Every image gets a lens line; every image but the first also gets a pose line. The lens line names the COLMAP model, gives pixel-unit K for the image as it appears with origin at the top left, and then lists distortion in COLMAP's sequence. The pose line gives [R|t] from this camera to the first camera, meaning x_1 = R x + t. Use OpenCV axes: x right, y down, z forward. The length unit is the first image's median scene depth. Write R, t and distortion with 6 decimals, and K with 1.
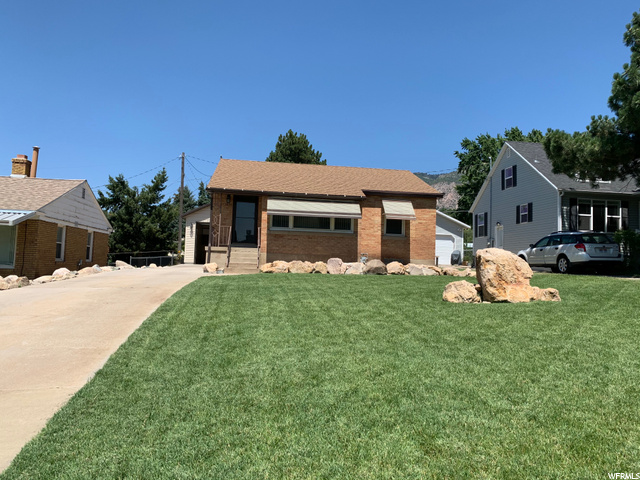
lens RADIAL K [[500.0, 0, 320.0], [0, 500.0, 240.0], [0, 0, 1]] dist [0.045407, -0.005023]
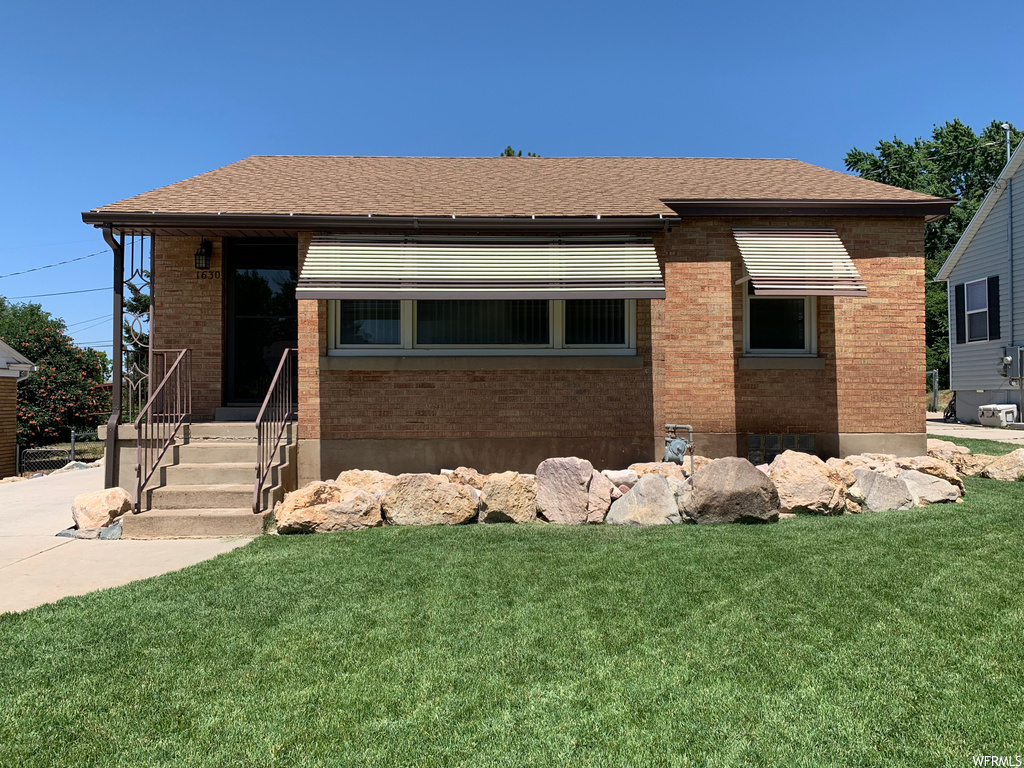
lens RADIAL K [[799.9, 0, 512.0], [0, 799.9, 384.0], [0, 0, 1]] dist [0.045407, -0.005023]
pose [[0.994636, -0.038209, -0.096118, 0.041086], [0.041687, 0.998537, 0.034437, -0.015220], [0.094661, -0.038259, 0.994774, 0.559626]]
